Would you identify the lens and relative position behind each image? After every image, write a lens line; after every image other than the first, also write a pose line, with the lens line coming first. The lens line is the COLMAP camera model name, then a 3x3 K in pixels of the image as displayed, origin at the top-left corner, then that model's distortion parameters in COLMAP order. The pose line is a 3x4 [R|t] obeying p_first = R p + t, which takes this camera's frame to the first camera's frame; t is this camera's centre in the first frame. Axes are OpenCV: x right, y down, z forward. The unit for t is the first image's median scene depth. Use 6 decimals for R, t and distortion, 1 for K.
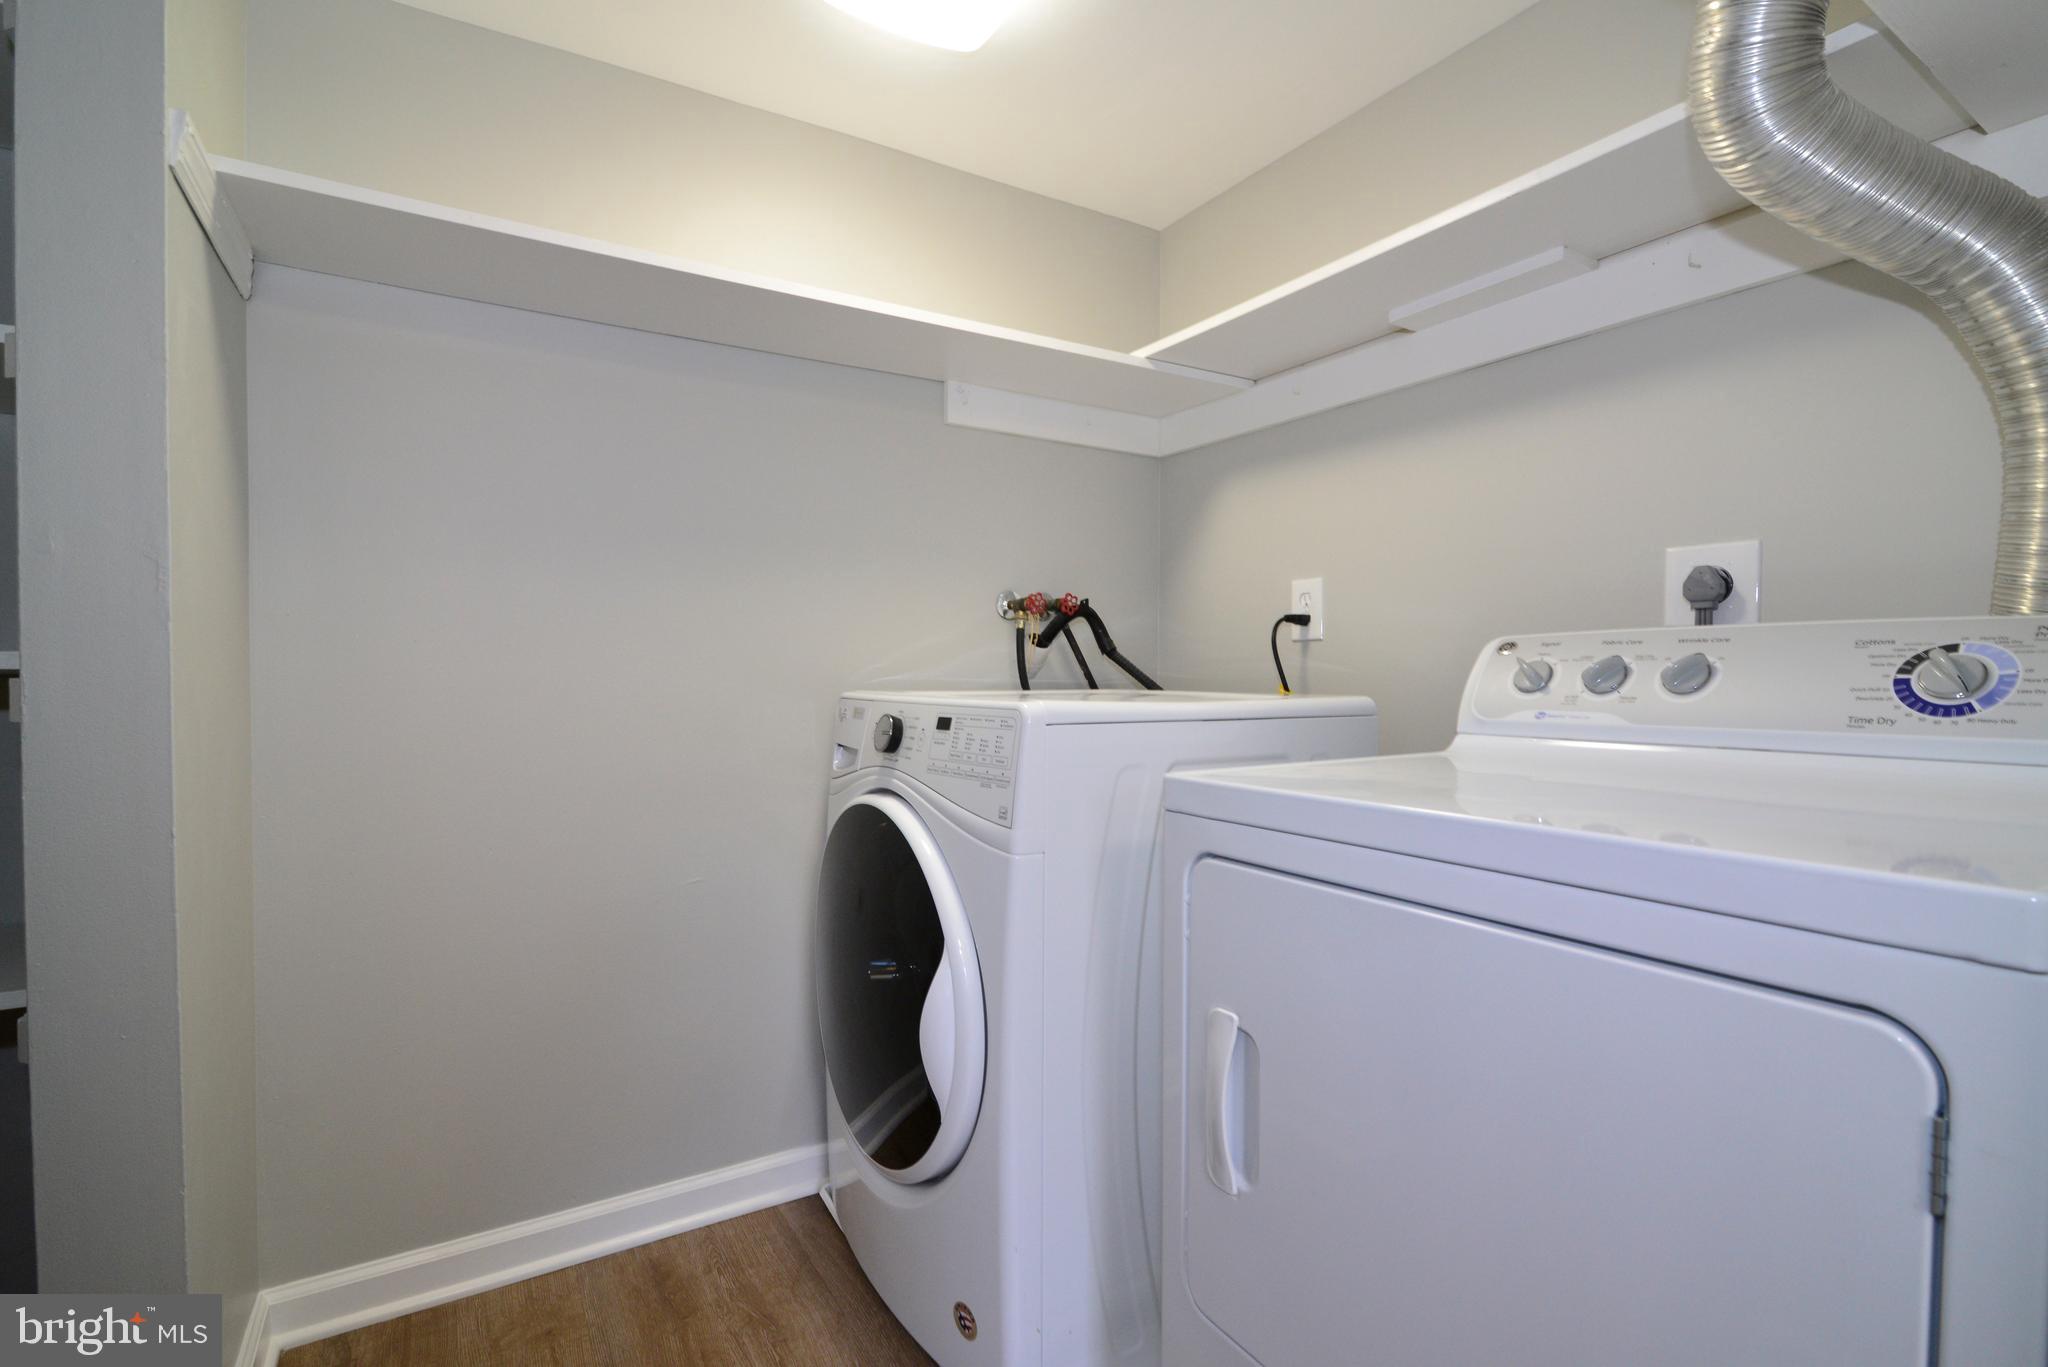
lens RADIAL K [[975.3, 0, 1005.8], [0, 975.3, 686.2], [0, 0, 1]] dist [-0.025869, 0.000043]
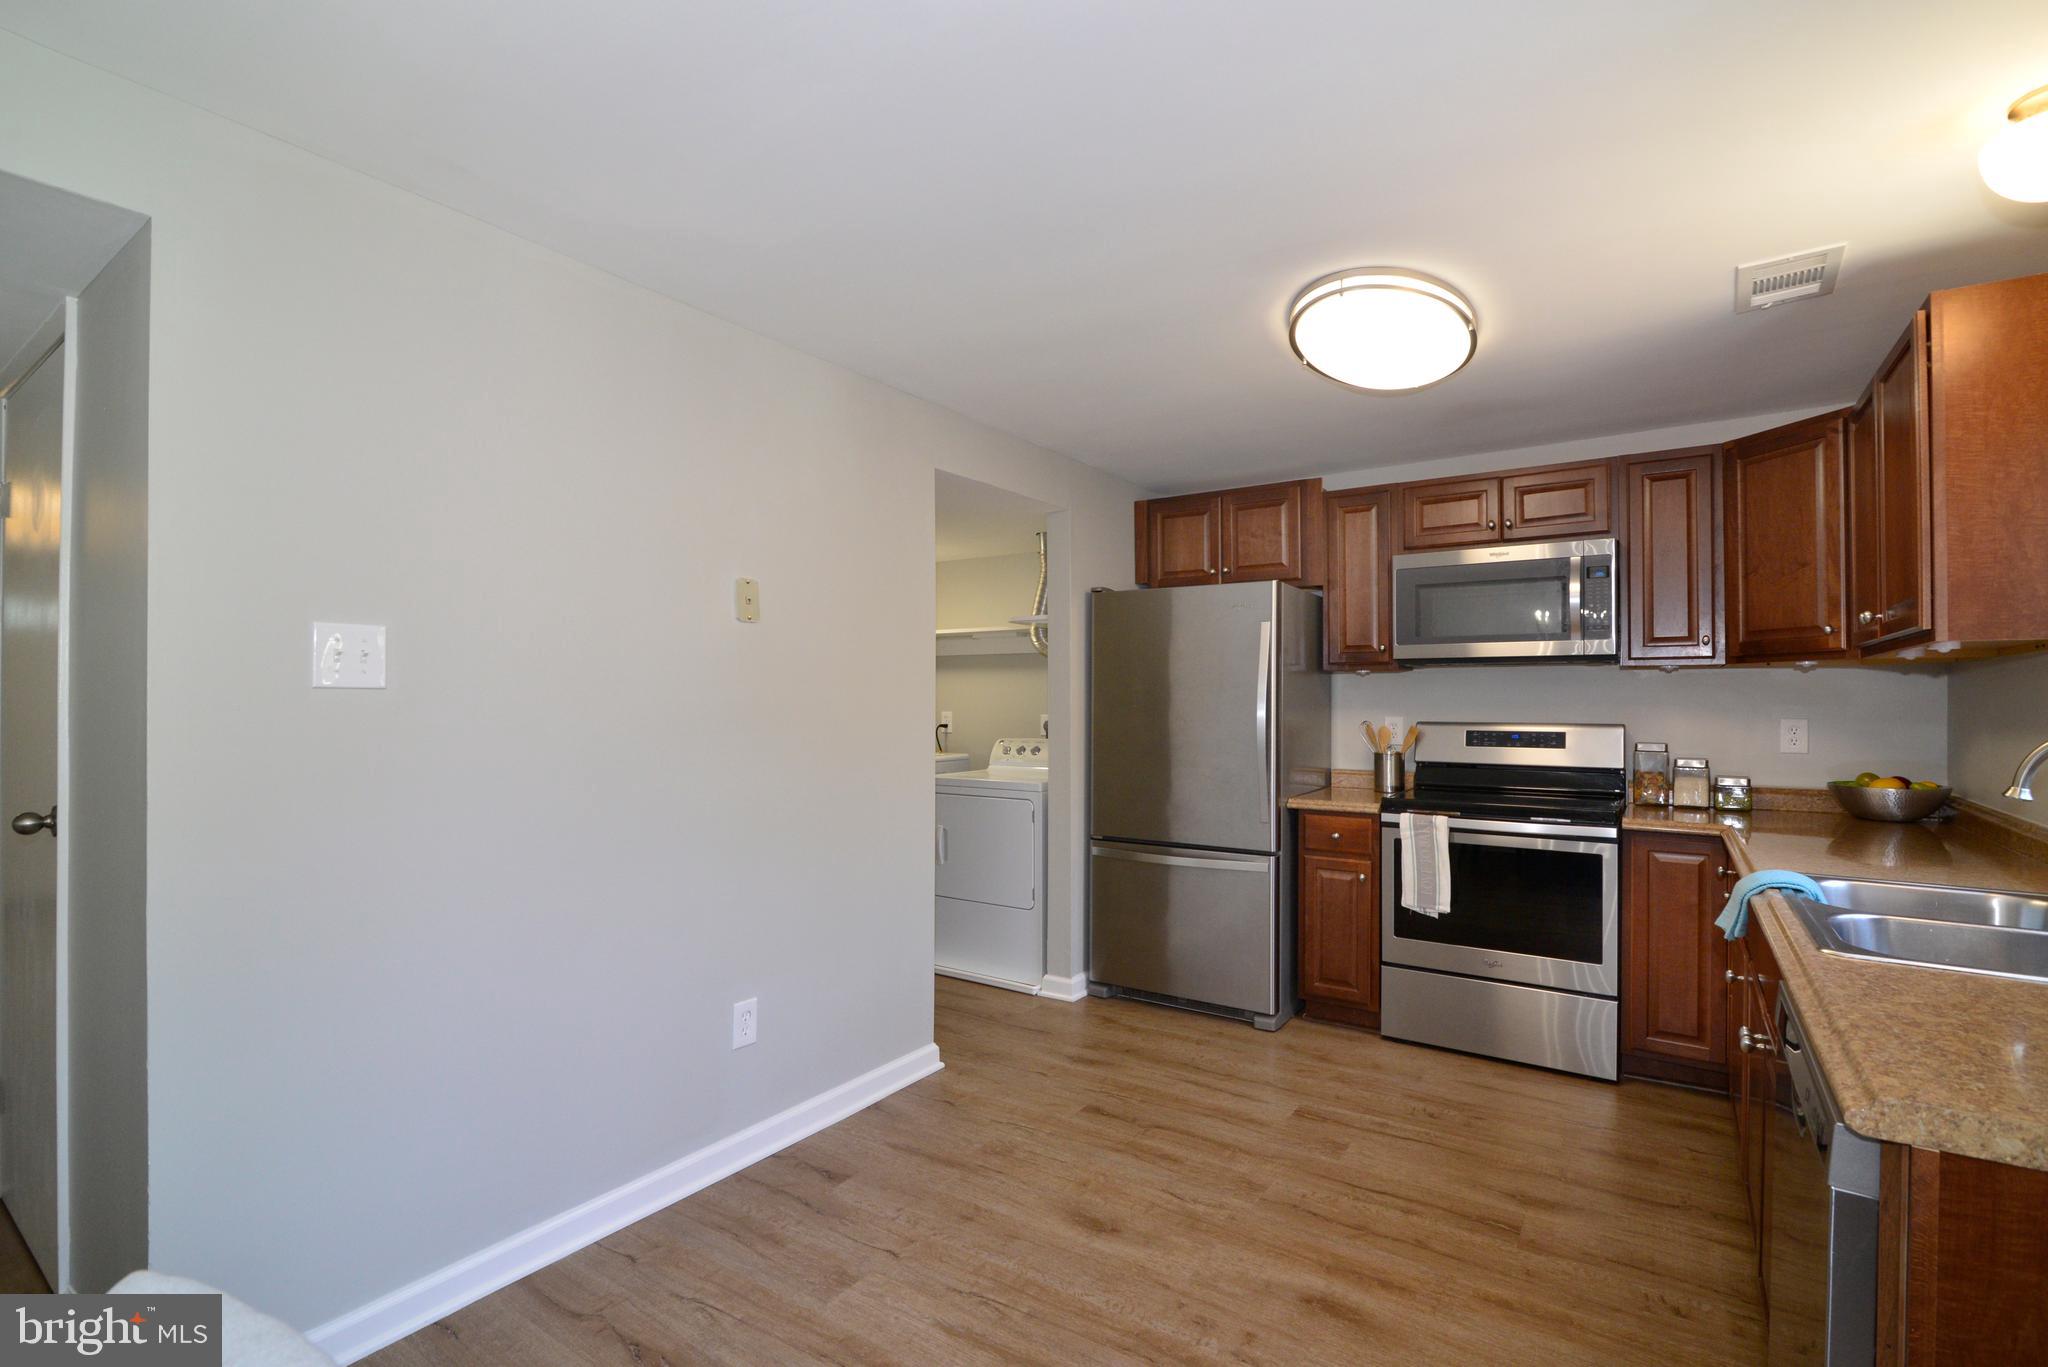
lens RADIAL K [[891.8, 0, 1032.6], [0, 891.8, 693.7], [0, 0, 1]] dist [-0.021084, 0.000171]
pose [[0.905913, 0.006131, 0.423420, -0.723894], [0.006074, 0.999604, -0.027469, -0.110017], [-0.423420, 0.027457, 0.905517, -1.880615]]
